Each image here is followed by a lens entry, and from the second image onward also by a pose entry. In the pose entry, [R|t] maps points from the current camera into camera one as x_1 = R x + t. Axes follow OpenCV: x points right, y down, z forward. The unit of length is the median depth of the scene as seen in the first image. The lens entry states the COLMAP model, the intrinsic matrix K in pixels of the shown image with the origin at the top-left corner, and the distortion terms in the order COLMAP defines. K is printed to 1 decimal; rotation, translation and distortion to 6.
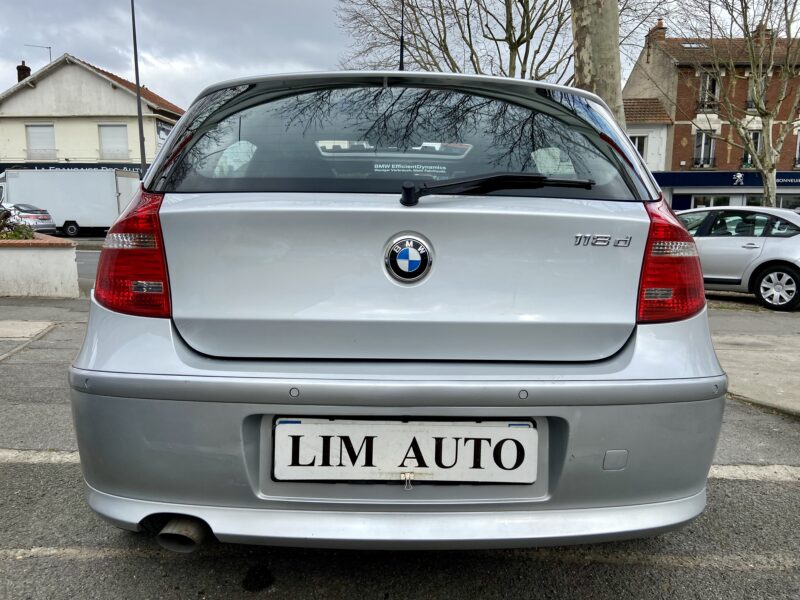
lens RADIAL K [[603.6, 0, 402.5], [0, 603.6, 301.6], [0, 0, 1]] dist [0.062983, -0.074221]
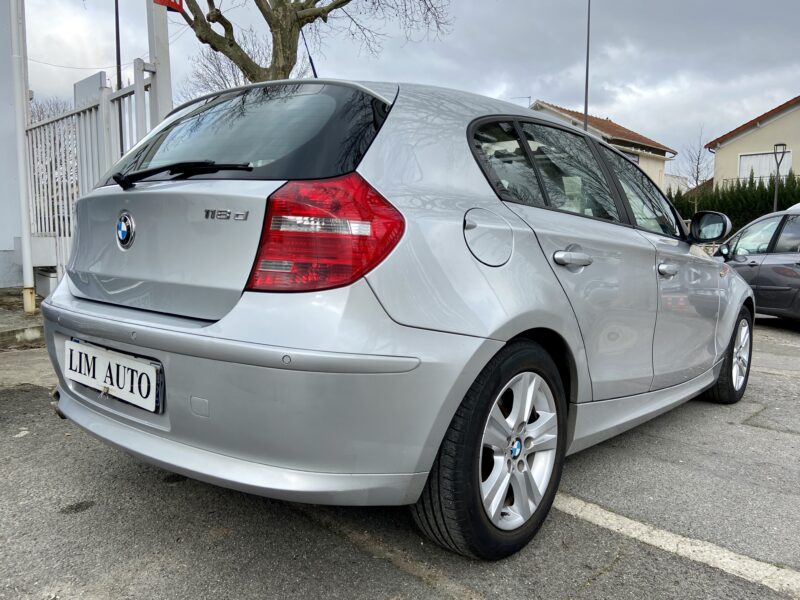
lens RADIAL K [[603.6, 0, 403.4], [0, 603.6, 304.7], [0, 0, 1]] dist [0.062983, -0.074221]
pose [[0.757341, 0.074472, -0.648759, 0.302664], [-0.100616, 0.994920, -0.003246, 0.008279], [0.645222, 0.067734, 0.760987, 0.084068]]
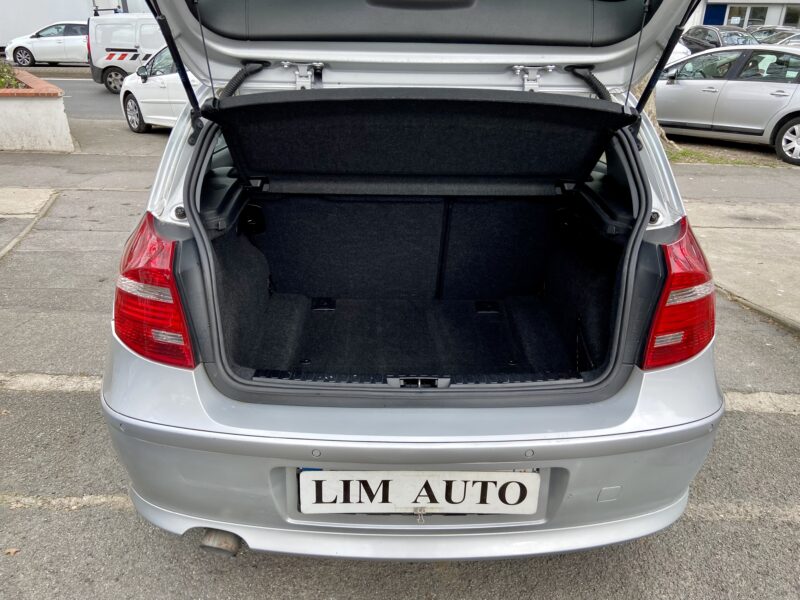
lens RADIAL K [[603.6, 0, 401.1], [0, 603.6, 301.8], [0, 0, 1]] dist [0.062983, -0.074221]
pose [[0.999964, 0.002872, -0.007954, -0.004179], [-0.000444, 0.957082, 0.289817, -0.088101], [0.008445, -0.289803, 0.957049, 0.009819]]
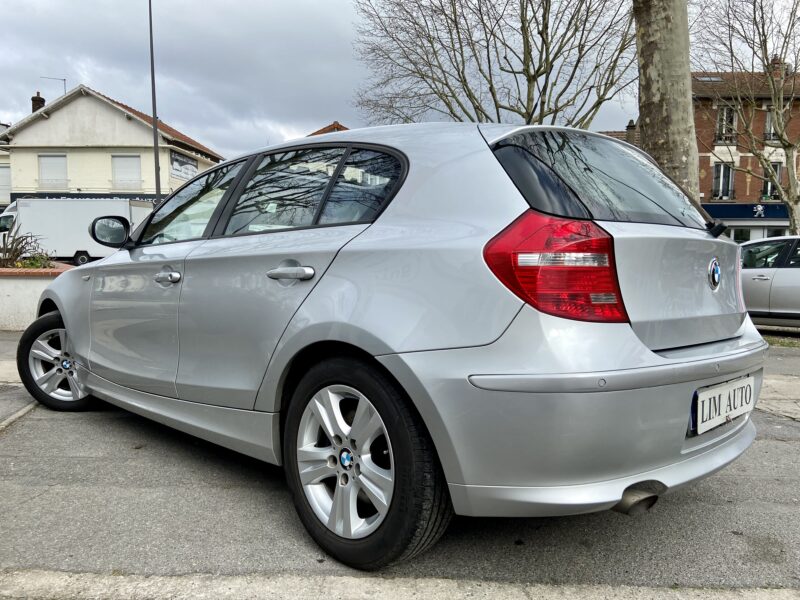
lens RADIAL K [[603.6, 0, 403.1], [0, 603.6, 296.6], [0, 0, 1]] dist [0.062983, -0.074221]
pose [[0.999990, 0.003360, -0.002842, -0.120744], [-0.003526, 0.998155, -0.060611, -0.009648], [0.002633, 0.060620, 0.998157, 0.145423]]
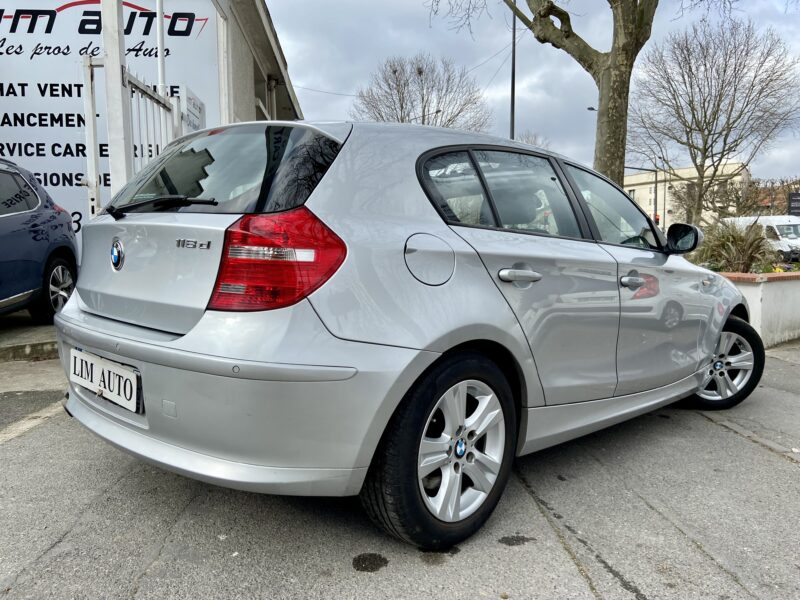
lens RADIAL K [[603.6, 0, 403.3], [0, 603.6, 301.5], [0, 0, 1]] dist [0.062983, -0.074221]
pose [[0.713968, 0.071275, -0.696541, 0.361776], [-0.100180, 0.994969, -0.000874, -0.004786], [0.692974, 0.070404, 0.717517, 0.087250]]
